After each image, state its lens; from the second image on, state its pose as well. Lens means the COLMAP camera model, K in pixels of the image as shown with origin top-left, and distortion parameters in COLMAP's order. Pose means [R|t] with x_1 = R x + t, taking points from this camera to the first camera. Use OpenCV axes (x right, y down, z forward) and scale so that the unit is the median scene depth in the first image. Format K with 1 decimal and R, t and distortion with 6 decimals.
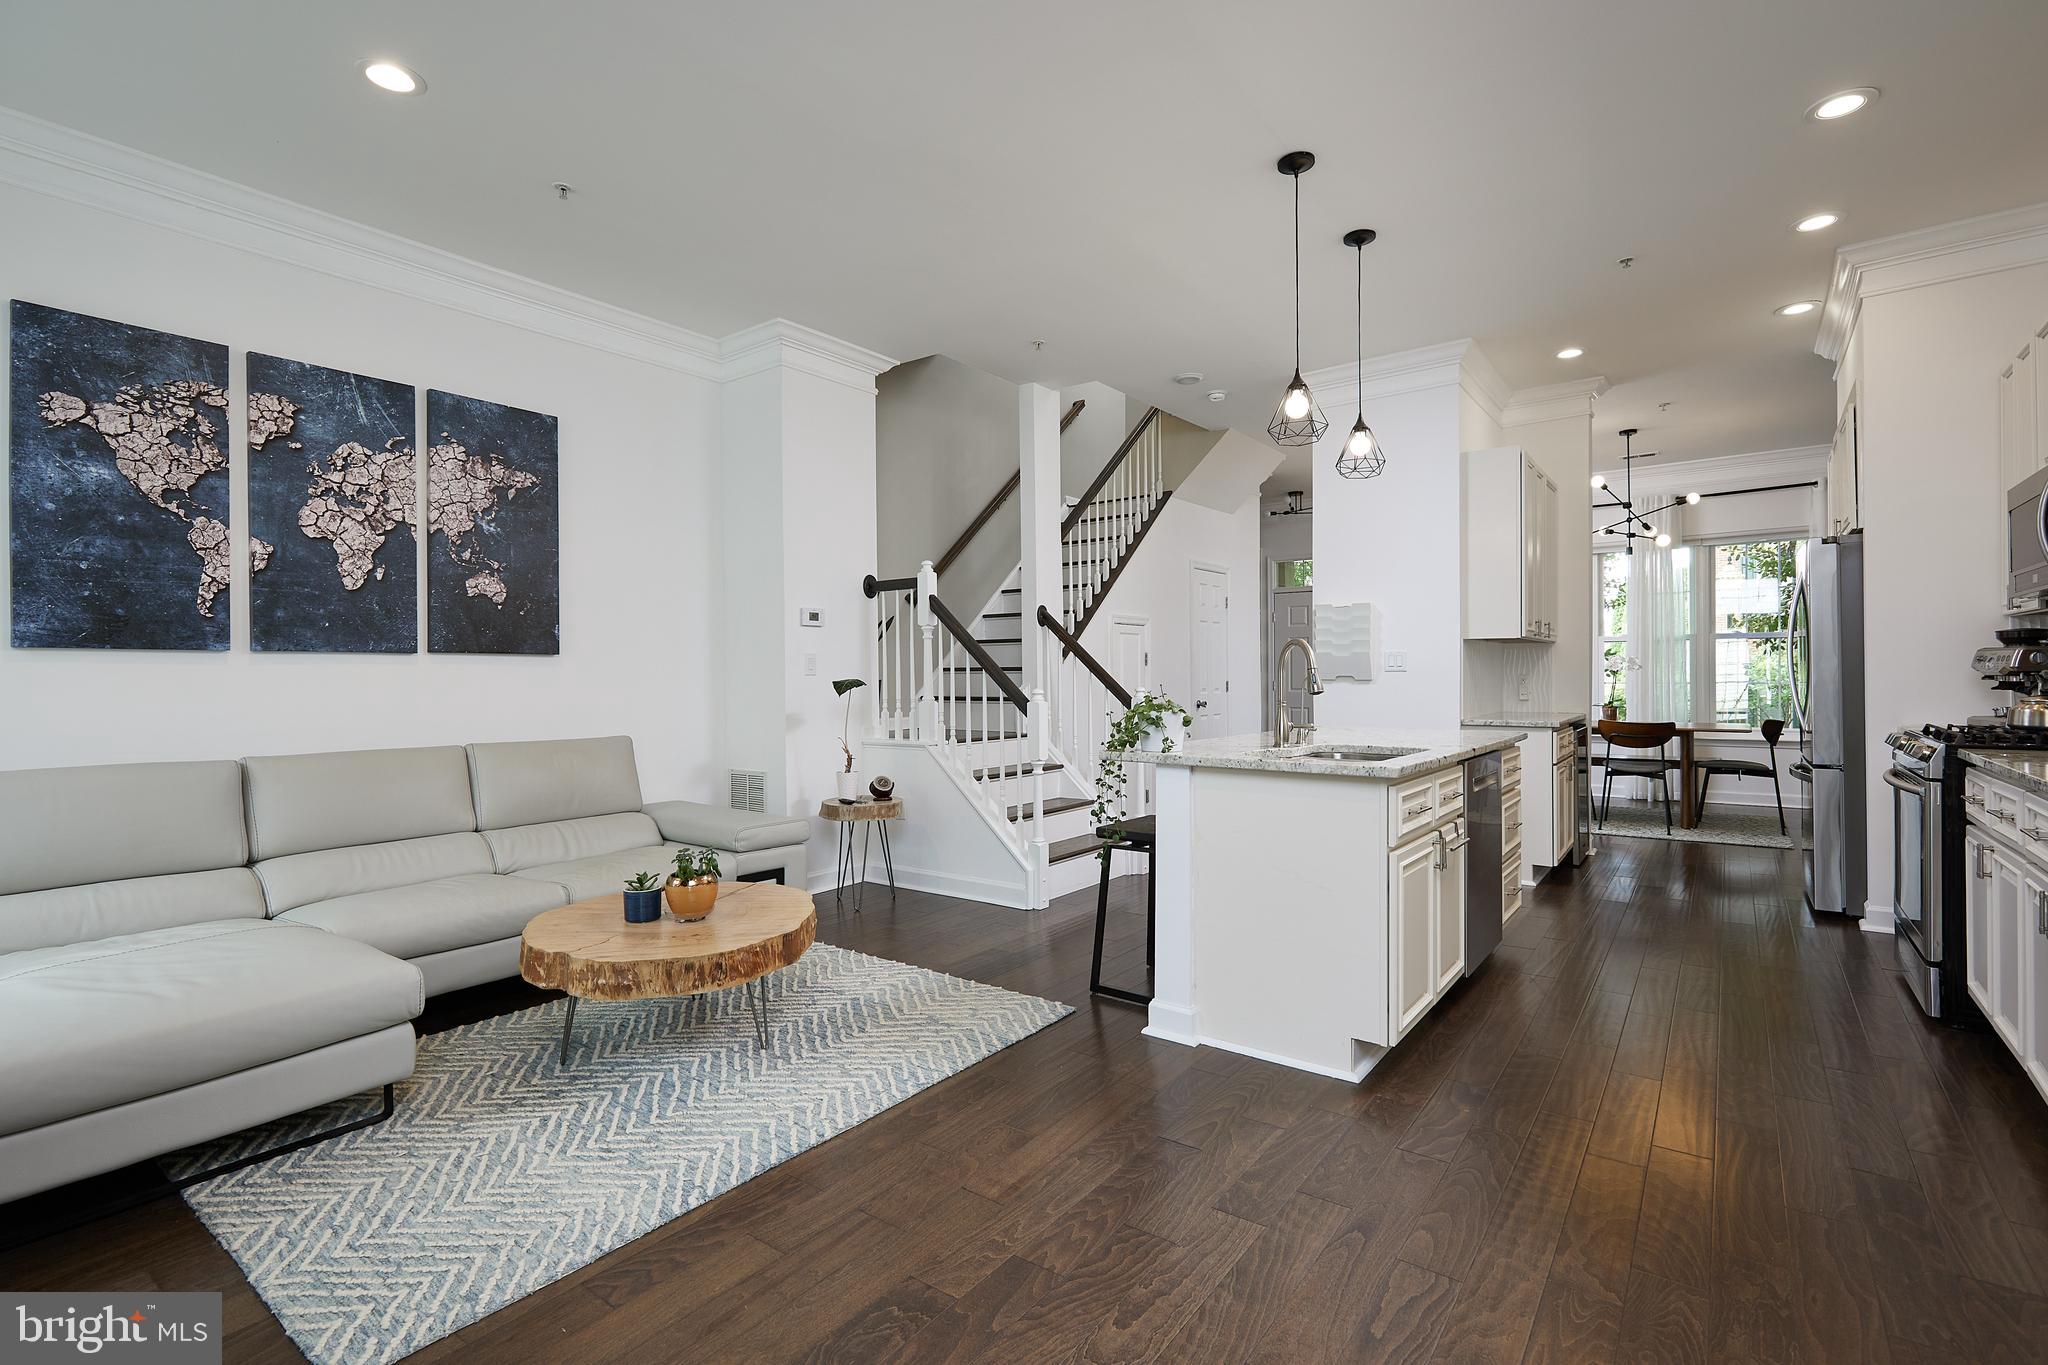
lens RADIAL K [[941.5, 0, 1027.8], [0, 941.5, 676.7], [0, 0, 1]] dist [0.002536, 0.000317]
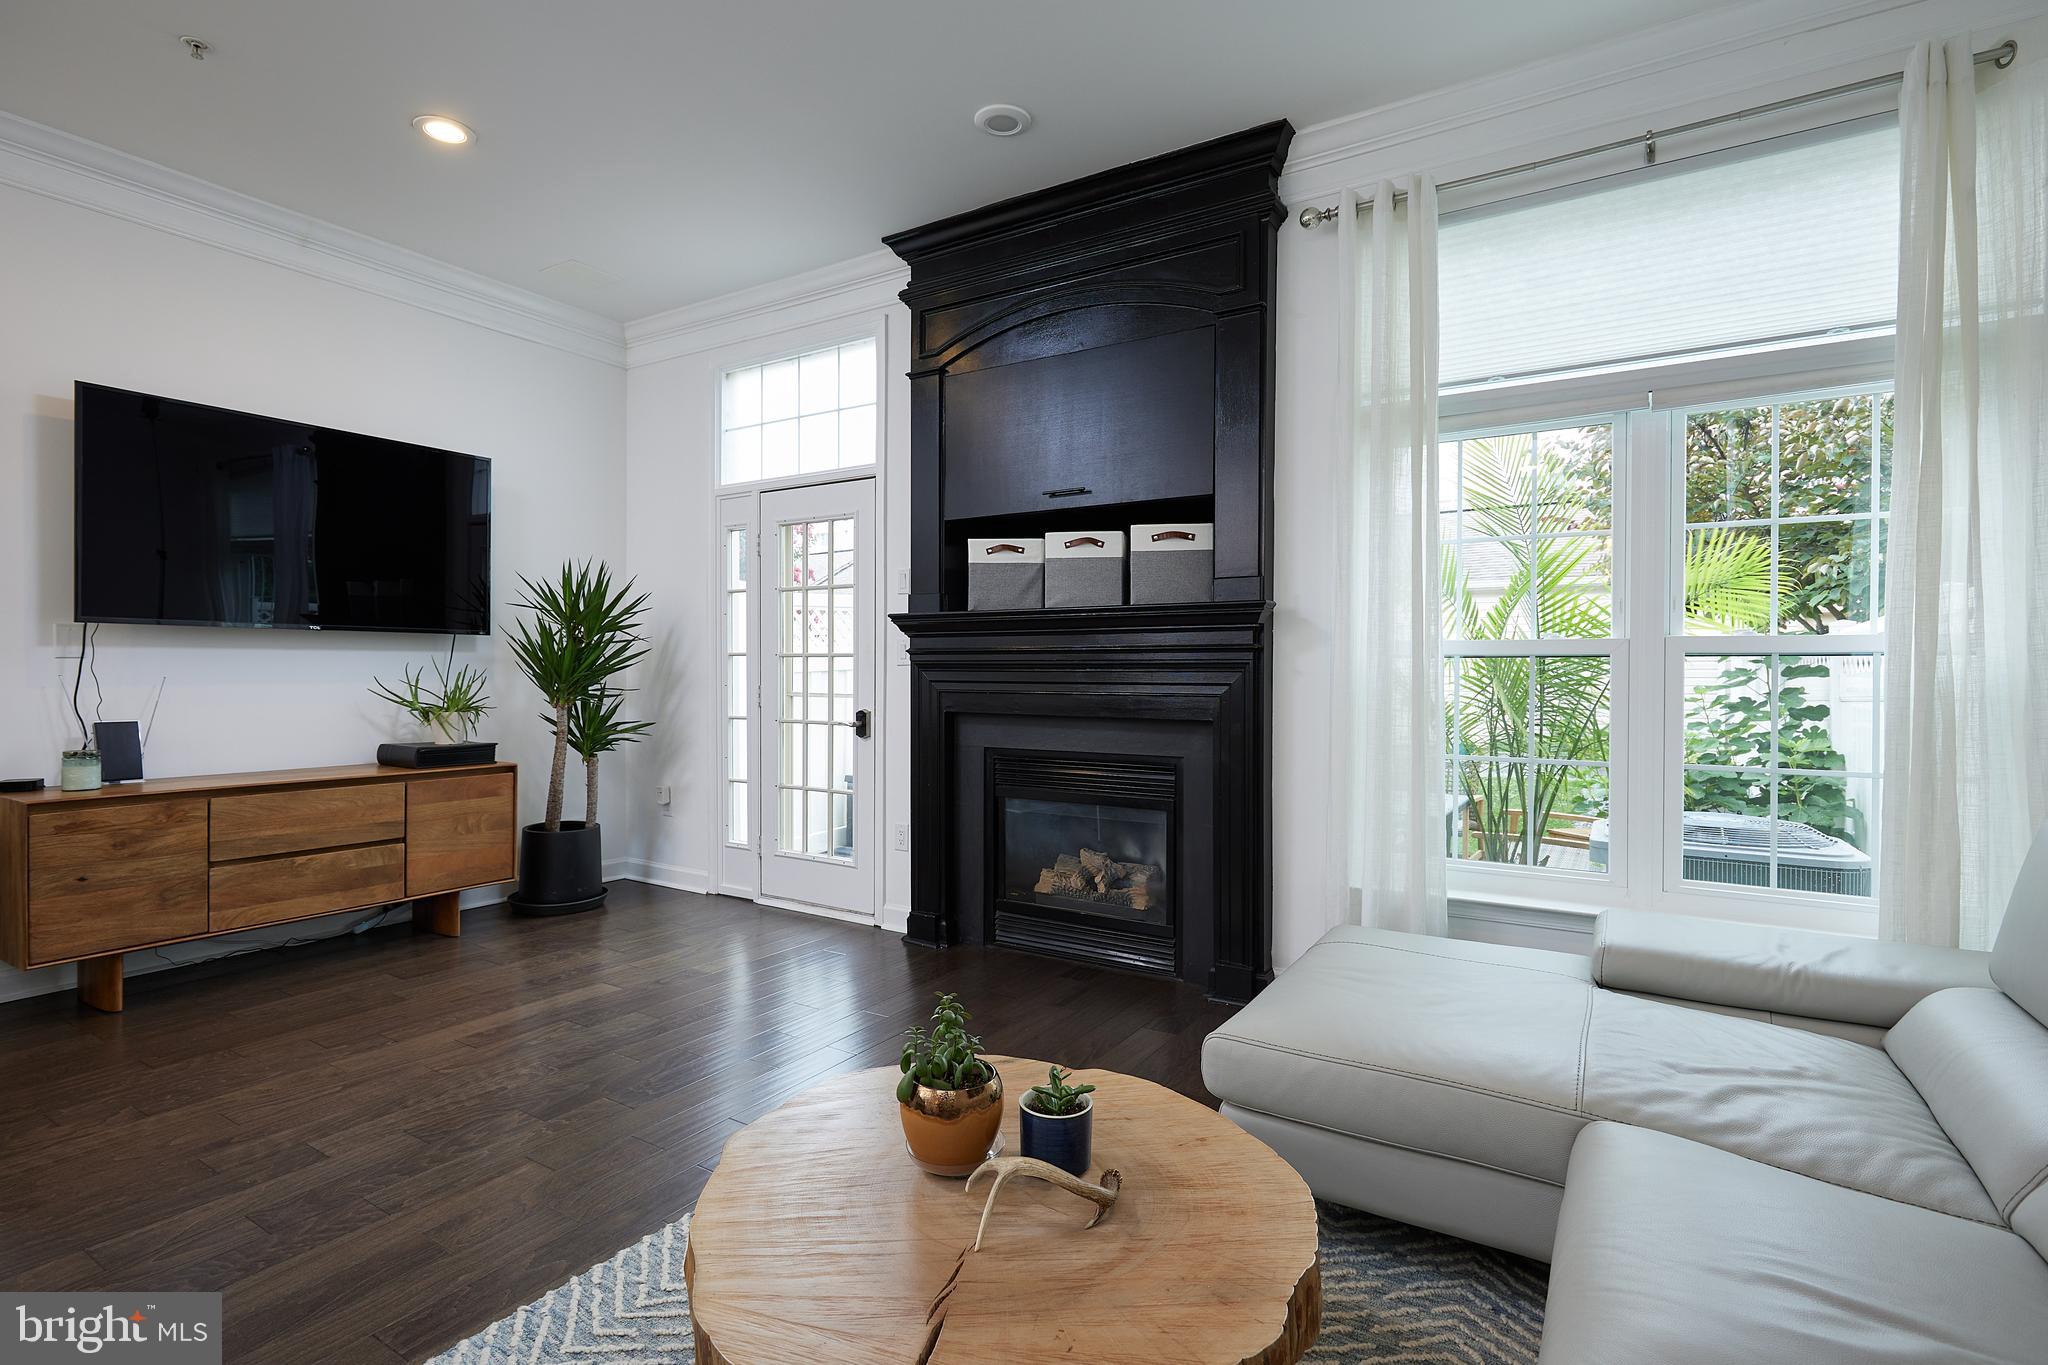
lens RADIAL K [[987.9, 0, 1028.0], [0, 987.9, 676.8], [0, 0, 1]] dist [0.000535, -0.000111]
pose [[-0.996705, 0.003947, -0.081018, -0.278554], [0.003204, 0.999952, 0.009295, 0.001368], [0.081051, 0.009004, -0.996669, 1.185342]]
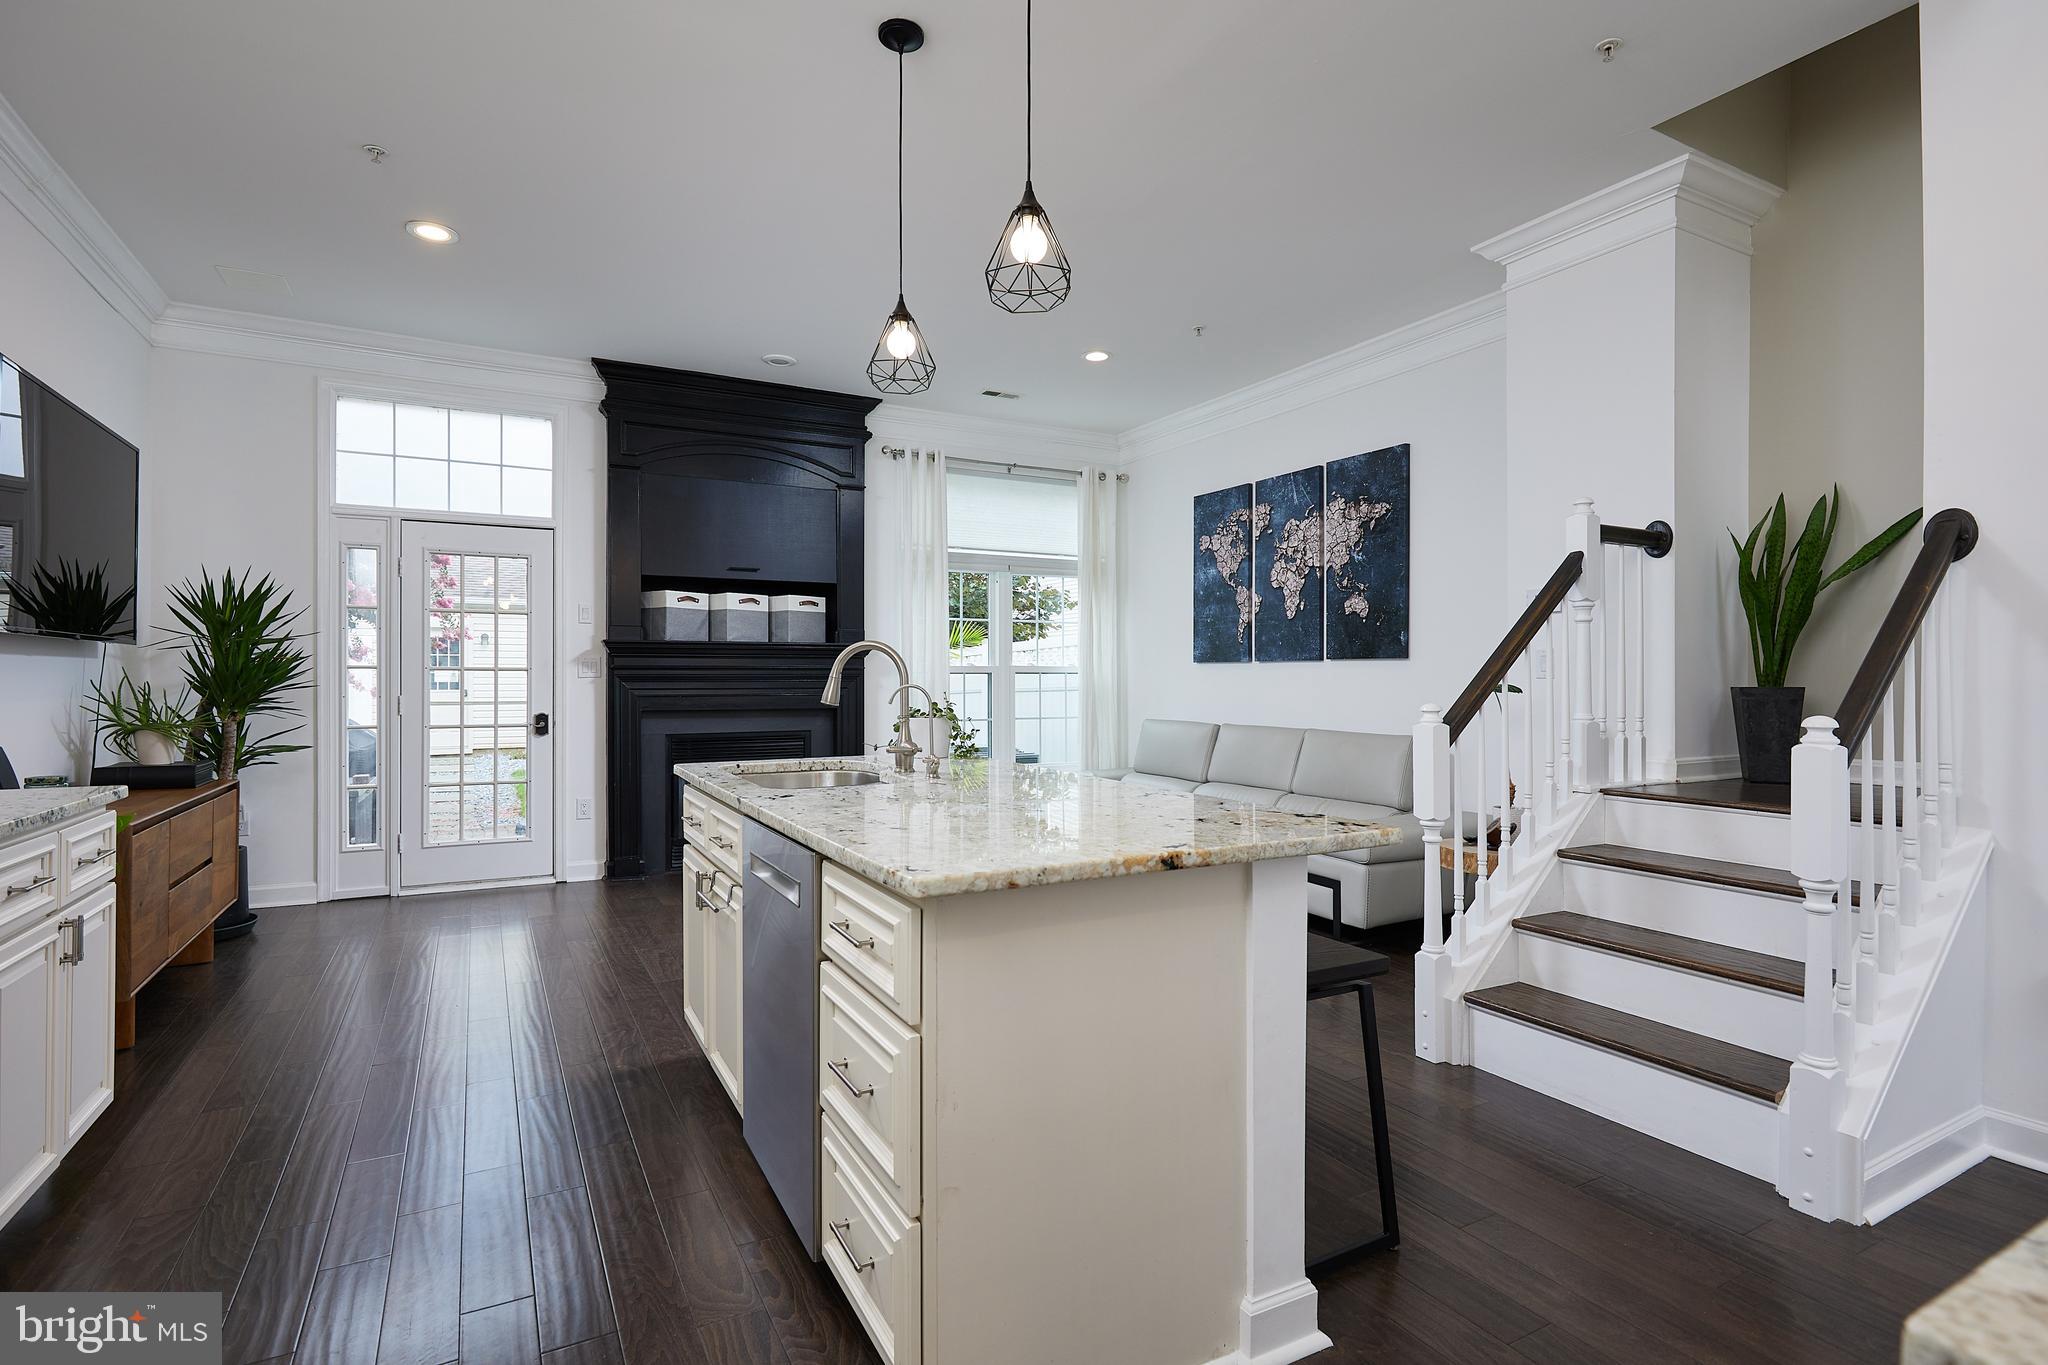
lens RADIAL K [[1002.9, 0, 1027.0], [0, 1002.9, 676.3], [0, 0, 1]] dist [0.002040, 0.000686]
pose [[-0.415867, 0.005358, -0.909410, 0.894104], [0.001588, 0.999985, 0.005165, -0.010654], [0.909424, 0.000704, -0.415869, 1.281829]]
